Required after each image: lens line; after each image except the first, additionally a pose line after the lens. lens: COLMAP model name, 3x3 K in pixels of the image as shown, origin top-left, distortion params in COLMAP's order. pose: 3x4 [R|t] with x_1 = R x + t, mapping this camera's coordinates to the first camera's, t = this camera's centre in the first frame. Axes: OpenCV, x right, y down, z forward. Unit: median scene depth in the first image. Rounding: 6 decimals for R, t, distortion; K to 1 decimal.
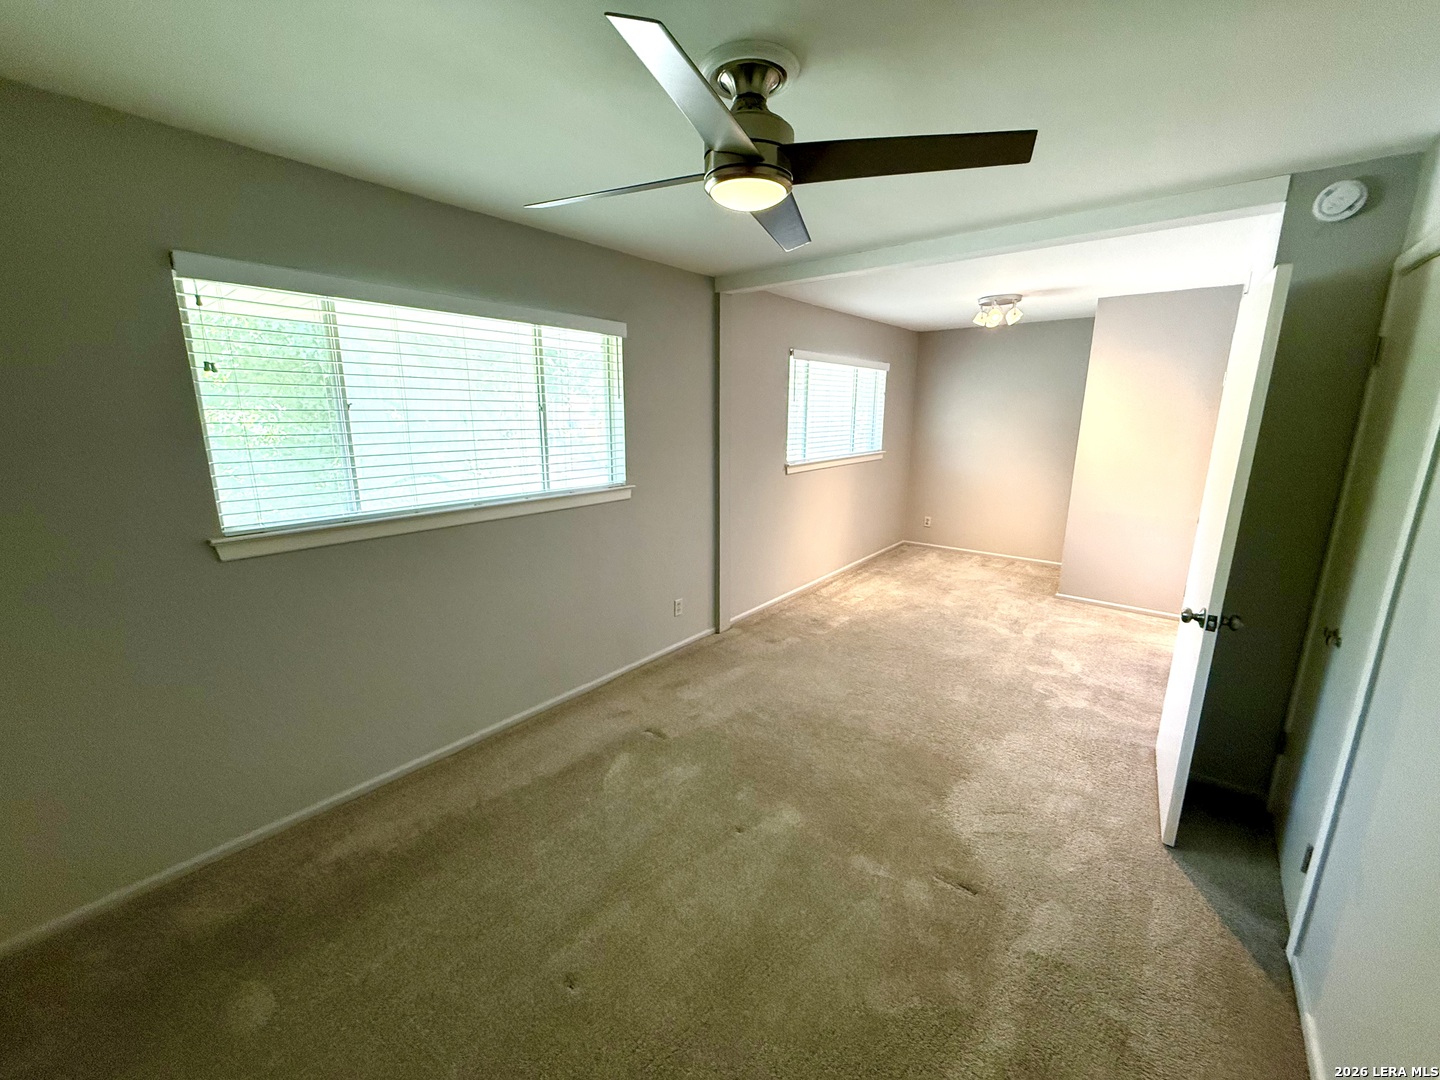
lens RADIAL K [[574.4, 0, 720.7], [0, 574.4, 542.1], [0, 0, 1]] dist [0.001490, -0.000614]
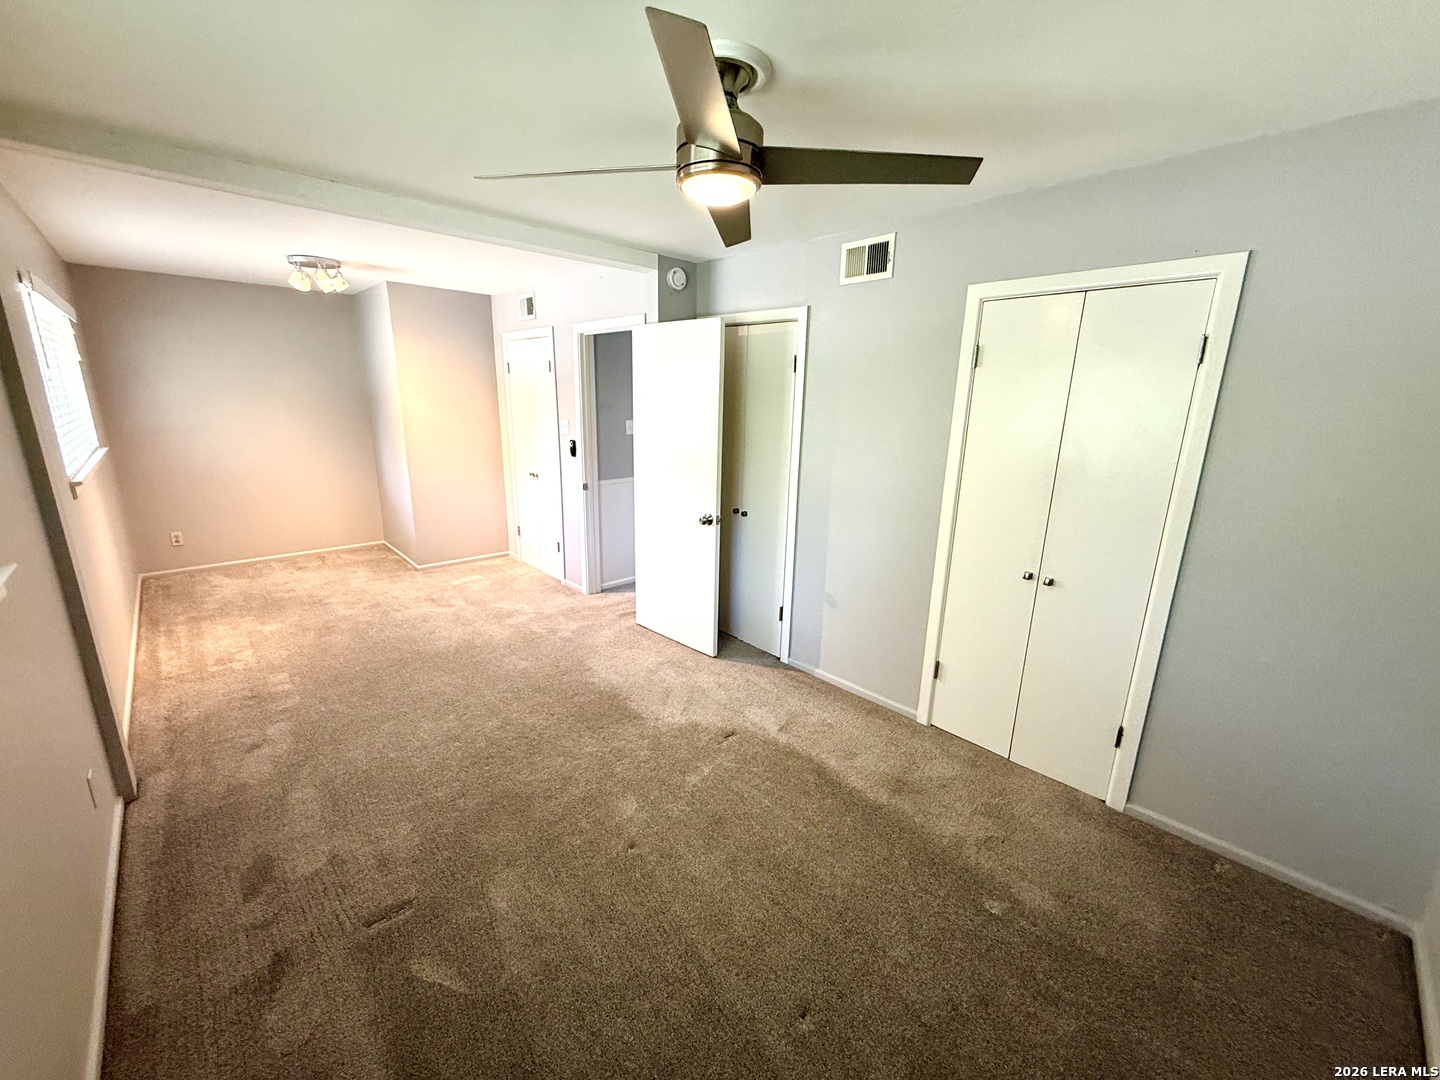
lens RADIAL K [[574.4, 0, 719.2], [0, 574.4, 538.8], [0, 0, 1]] dist [0.001490, -0.000614]
pose [[0.138426, -0.240410, 0.960751, -0.360698], [0.202501, 0.956465, 0.210161, -0.073334], [-0.969449, 0.165461, 0.181082, 0.300392]]
